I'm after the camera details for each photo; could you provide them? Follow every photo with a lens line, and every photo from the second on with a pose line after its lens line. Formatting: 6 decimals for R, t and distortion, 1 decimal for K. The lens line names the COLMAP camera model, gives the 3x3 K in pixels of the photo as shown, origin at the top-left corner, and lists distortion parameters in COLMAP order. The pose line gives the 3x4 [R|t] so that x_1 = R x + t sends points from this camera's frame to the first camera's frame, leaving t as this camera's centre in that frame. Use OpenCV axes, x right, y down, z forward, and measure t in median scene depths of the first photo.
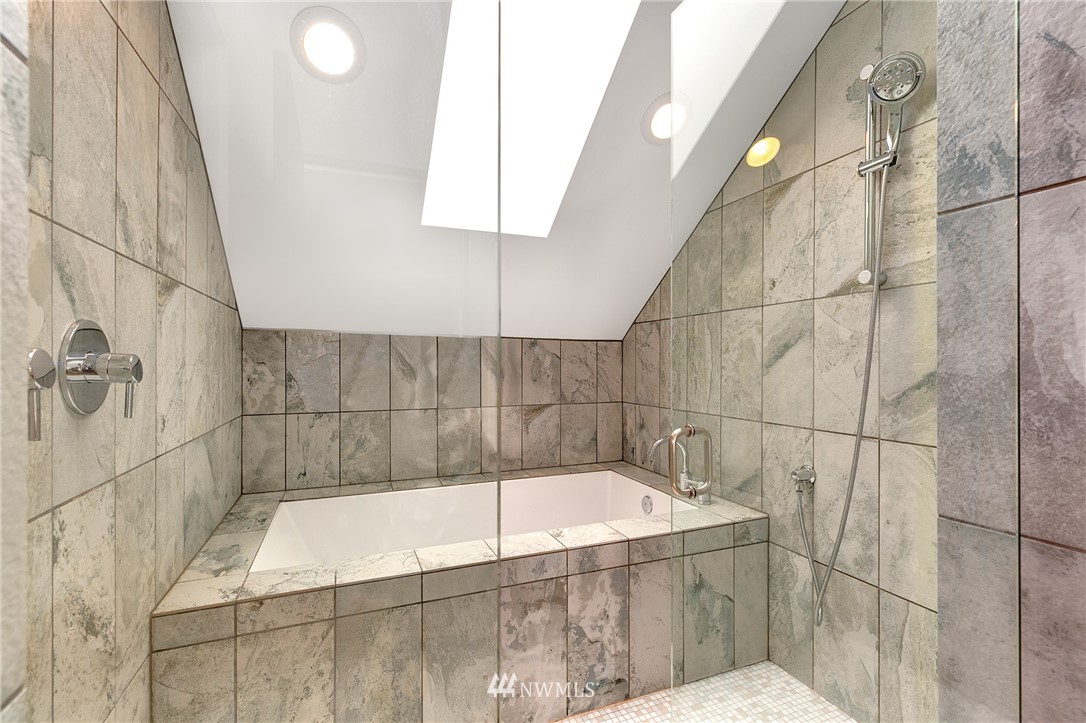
lens RADIAL K [[486.7, 0, 539.4], [0, 486.7, 364.2], [0, 0, 1]] dist [0.001511, -0.000309]
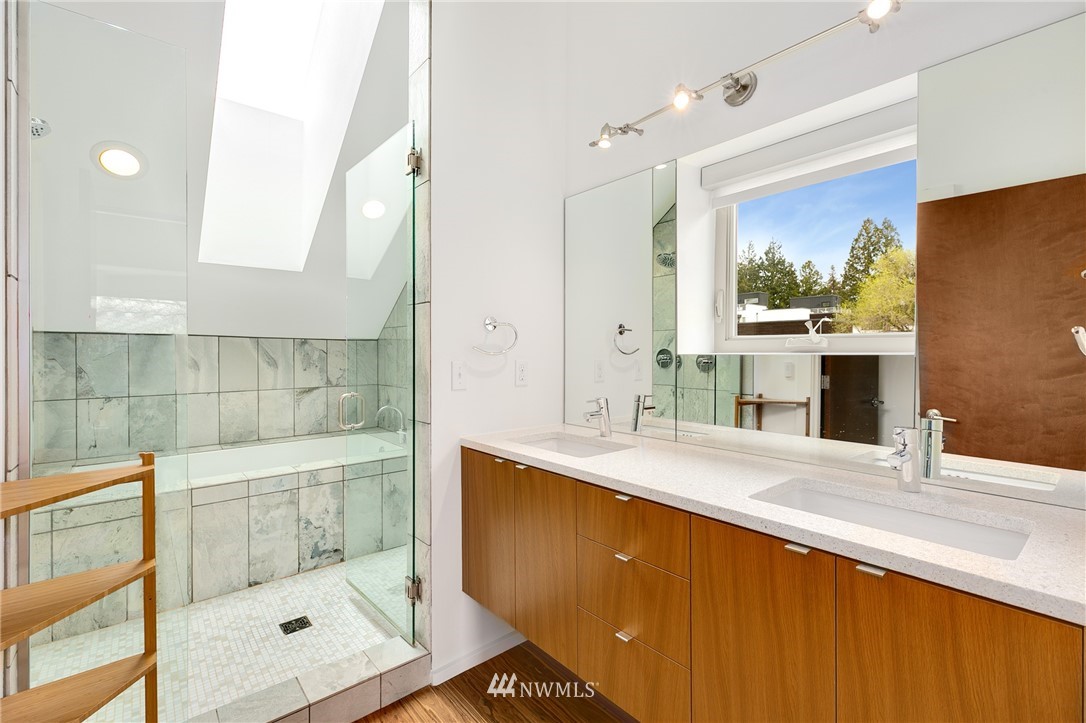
lens RADIAL K [[486.7, 0, 547.2], [0, 486.7, 353.3], [0, 0, 1]] dist [0.001511, -0.000309]
pose [[0.947757, -0.003698, 0.318971, 0.318050], [0.002847, 0.999991, 0.003134, -0.023825], [-0.318980, -0.002062, 0.947759, -0.799335]]
